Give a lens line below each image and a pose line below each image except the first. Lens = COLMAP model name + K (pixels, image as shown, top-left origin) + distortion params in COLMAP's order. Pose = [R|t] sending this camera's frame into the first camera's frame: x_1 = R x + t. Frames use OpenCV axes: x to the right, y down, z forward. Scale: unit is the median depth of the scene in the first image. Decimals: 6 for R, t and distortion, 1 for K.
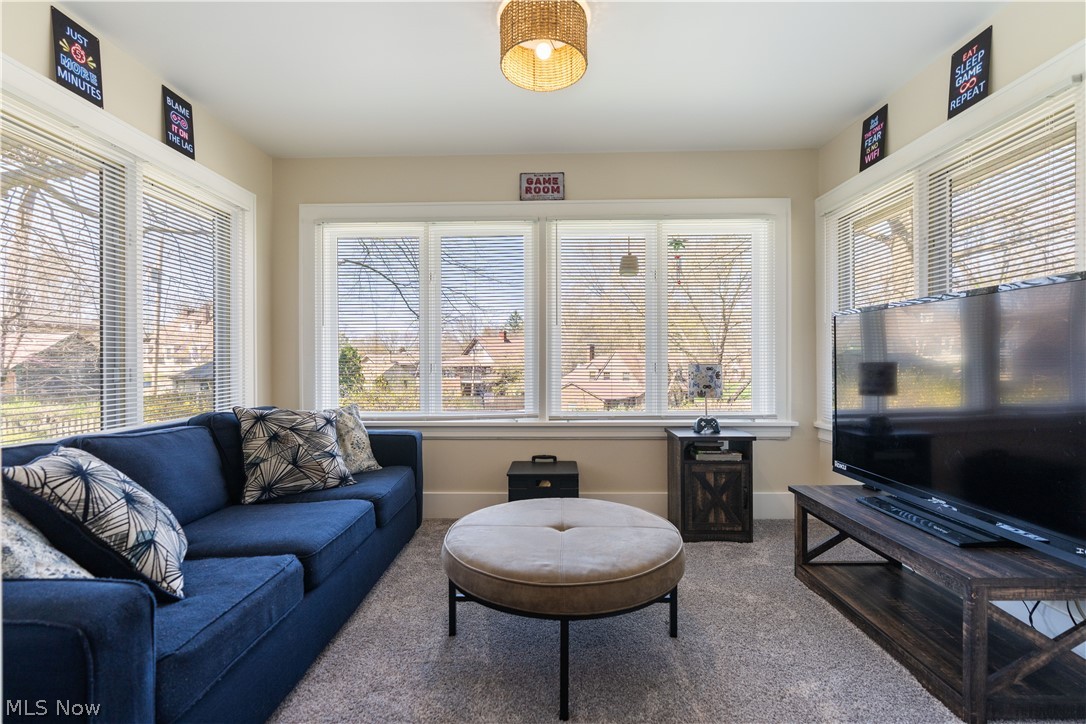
lens RADIAL K [[487.7, 0, 546.0], [0, 487.7, 360.3], [0, 0, 1]] dist [-0.002104, -0.000122]
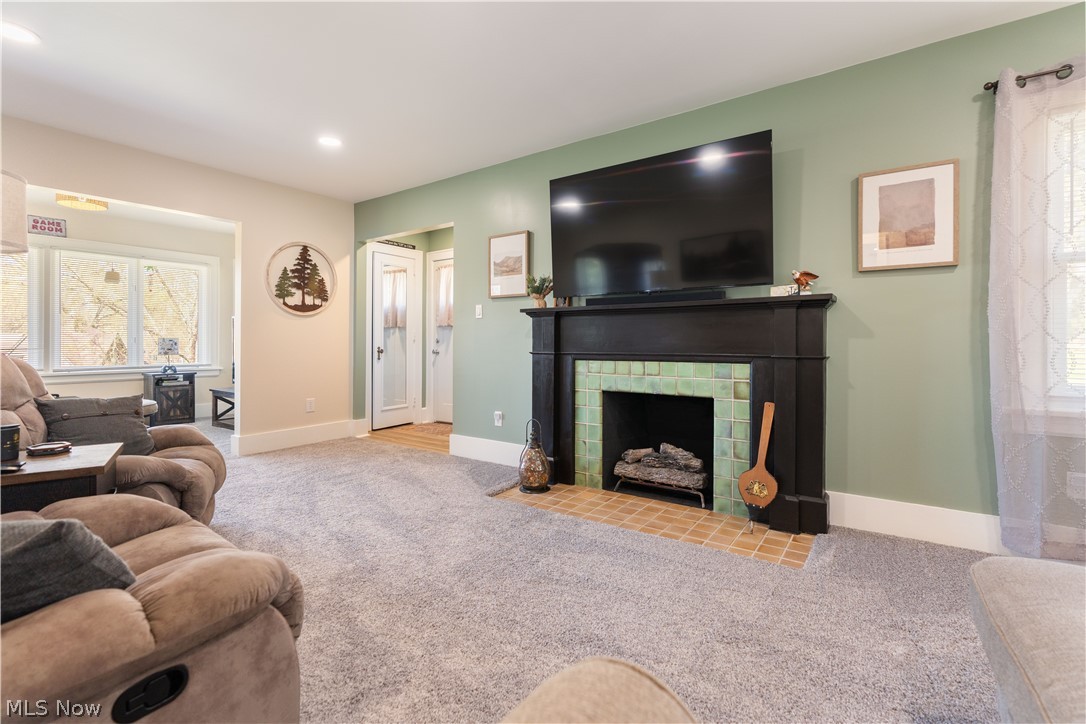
lens RADIAL K [[492.3, 0, 545.6], [0, 492.3, 343.4], [0, 0, 1]] dist [-0.001146, -0.000037]
pose [[0.573509, 0.002496, 0.819195, -0.448532], [-0.004137, 0.999991, -0.000150, 0.024158], [-0.819189, -0.003303, 0.573515, -1.455980]]
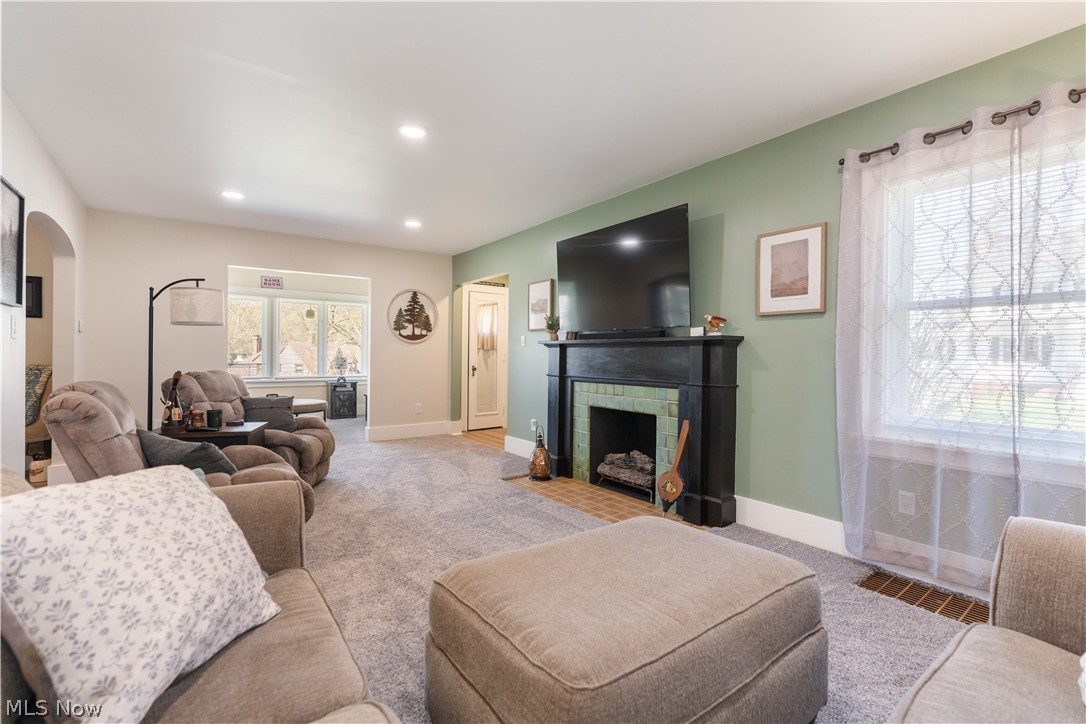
lens RADIAL K [[487.7, 0, 546.0], [0, 487.7, 360.3], [0, 0, 1]] dist [-0.002104, -0.000122]
pose [[0.804172, 0.004540, 0.594380, -0.399781], [-0.012778, 0.999872, 0.009651, -0.015828], [-0.594260, -0.015356, 0.804126, -2.005705]]
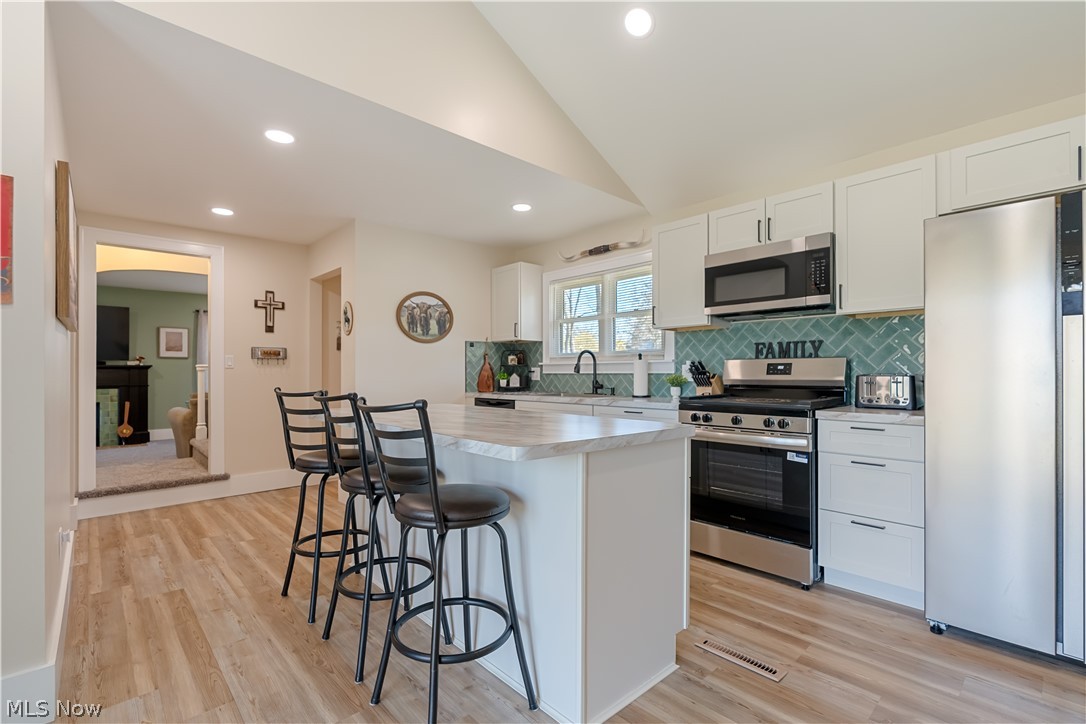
lens RADIAL K [[494.9, 0, 544.3], [0, 494.9, 370.2], [0, 0, 1]] dist [-0.000020, 0.000102]
pose [[-0.683561, 0.006602, 0.729864, -2.970645], [0.001770, 0.999971, -0.007388, -0.013344], [-0.729891, -0.003759, -0.683553, -1.080151]]
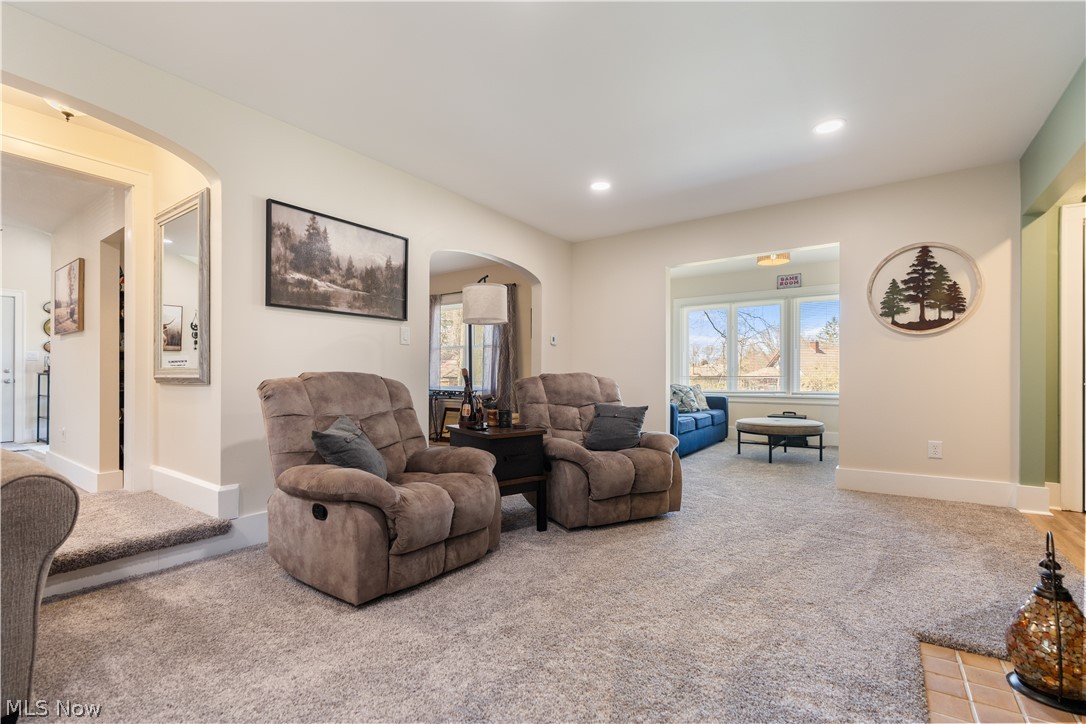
lens RADIAL K [[489.7, 0, 541.9], [0, 489.7, 375.8], [0, 0, 1]] dist [-0.000524, -0.000128]
pose [[0.823845, 0.005007, -0.566793, 0.352820], [-0.002036, 0.999981, 0.005873, 0.037430], [0.566812, -0.003685, 0.823839, -1.490992]]
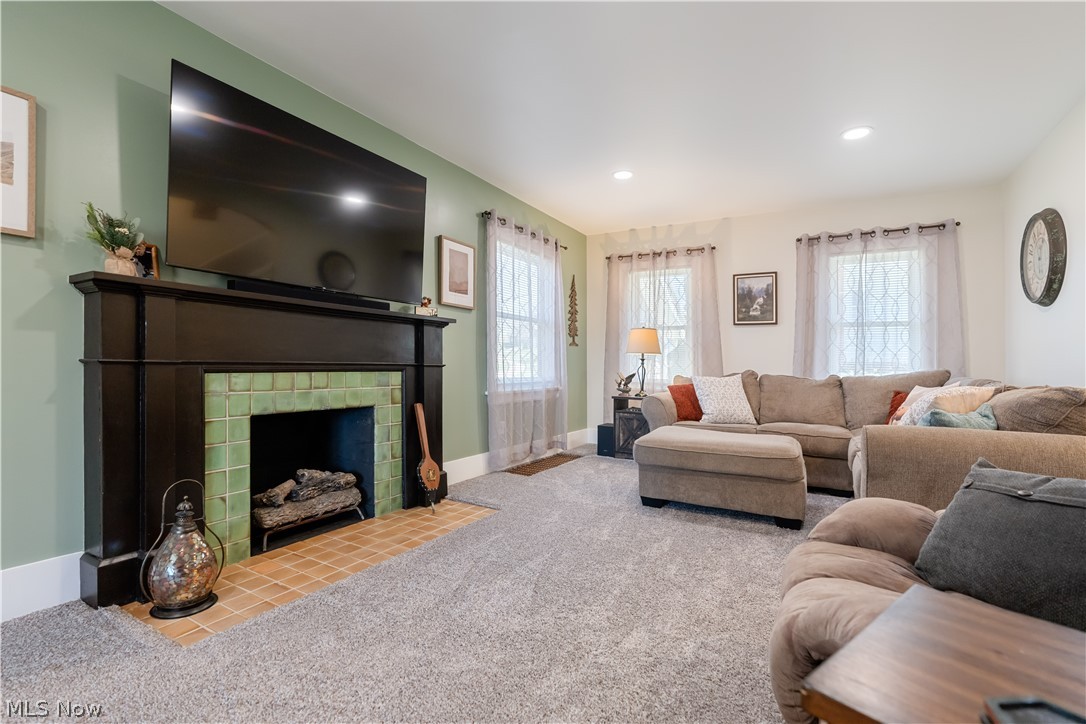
lens RADIAL K [[498.4, 0, 538.4], [0, 498.4, 359.4], [0, 0, 1]] dist [-0.012712, 0.000012]
pose [[-0.867689, -0.007370, 0.497053, -0.231444], [-0.016565, 0.999763, -0.014093, 0.046358], [-0.496831, -0.020462, -0.867606, -0.415953]]
